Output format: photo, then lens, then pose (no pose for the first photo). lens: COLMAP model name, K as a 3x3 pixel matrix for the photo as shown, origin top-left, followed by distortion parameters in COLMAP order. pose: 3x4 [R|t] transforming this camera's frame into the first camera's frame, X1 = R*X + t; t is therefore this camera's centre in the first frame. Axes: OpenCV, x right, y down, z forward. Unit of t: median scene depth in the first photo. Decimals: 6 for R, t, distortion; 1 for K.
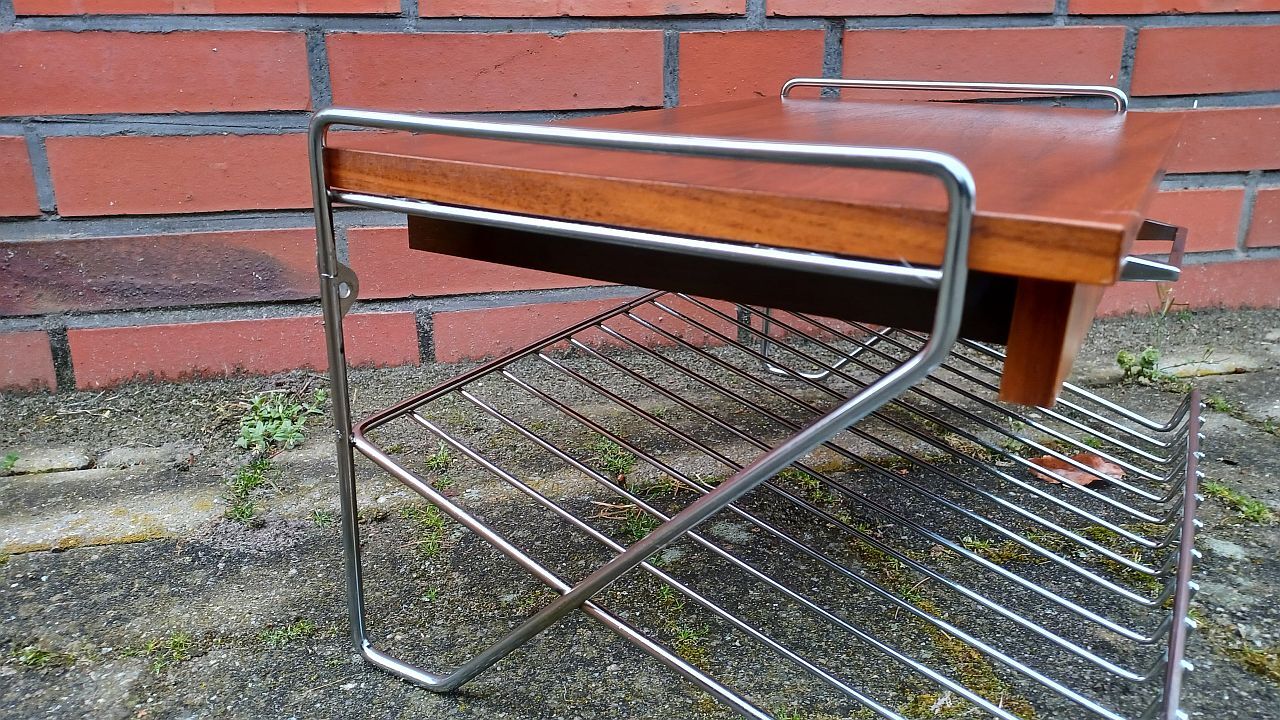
lens RADIAL K [[931.9, 0, 629.7], [0, 931.9, 352.2], [0, 0, 1]] dist [0.025054, -0.007800]
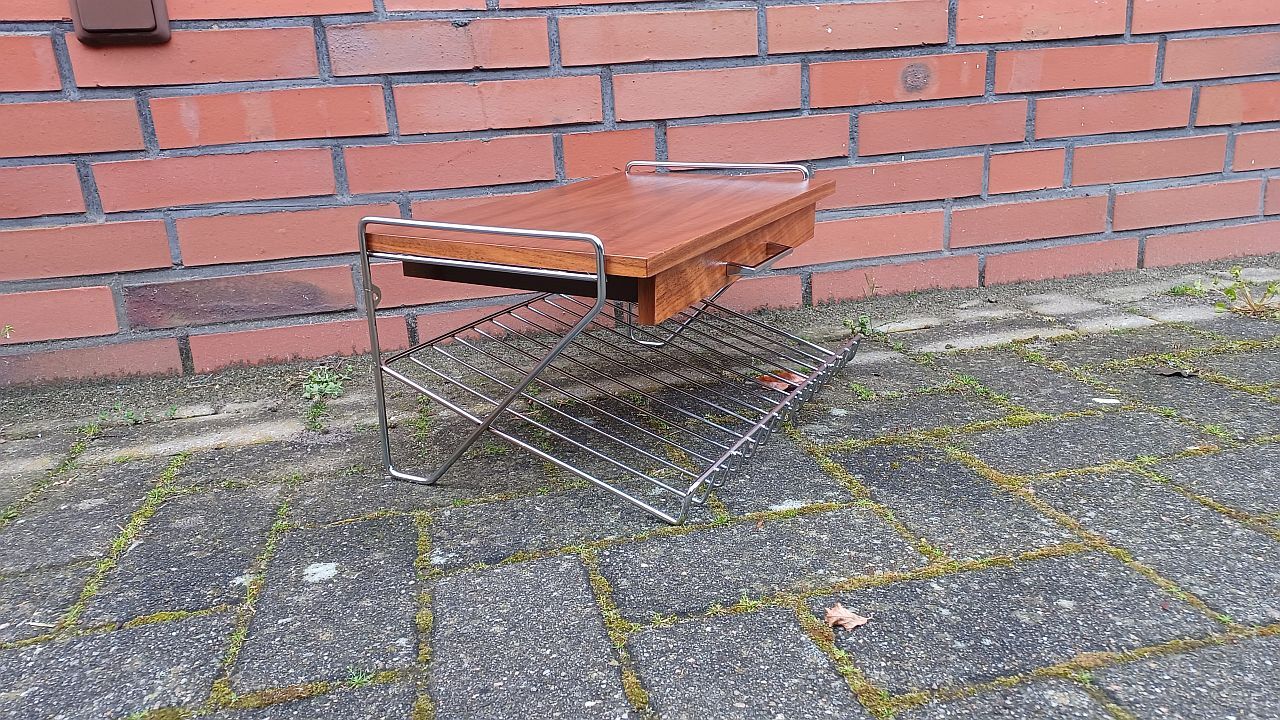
lens RADIAL K [[915.9, 0, 631.8], [0, 915.9, 346.8], [0, 0, 1]] dist [0.080813, -0.110968]
pose [[0.998506, -0.050557, 0.020751, 0.130842], [0.050983, 0.998489, -0.020514, 0.067756], [-0.019682, 0.021541, 0.999574, -0.627324]]
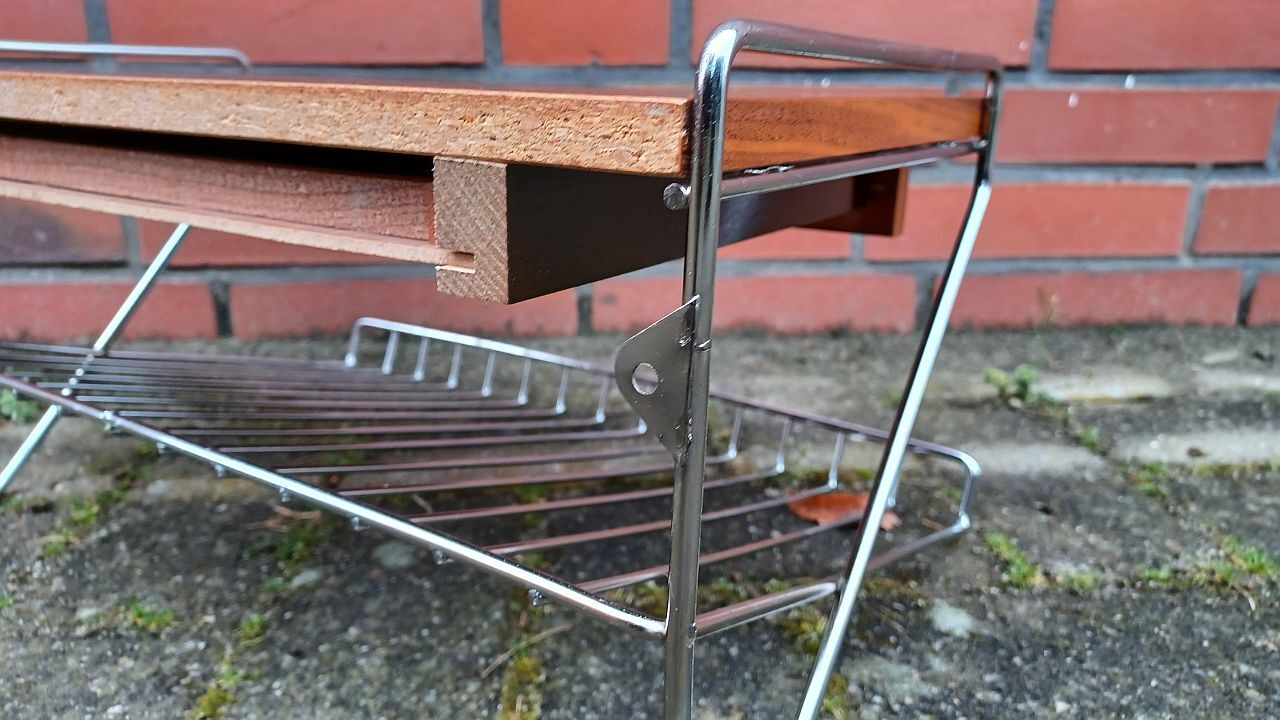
lens RADIAL K [[953.7, 0, 634.5], [0, 953.7, 354.6], [0, 0, 1]] dist [-0.002801, 0.001054]
pose [[0.993844, 0.054558, -0.096421, 0.309424], [-0.052409, 0.998321, 0.024684, -0.019209], [0.097606, -0.019478, 0.995034, 0.112311]]
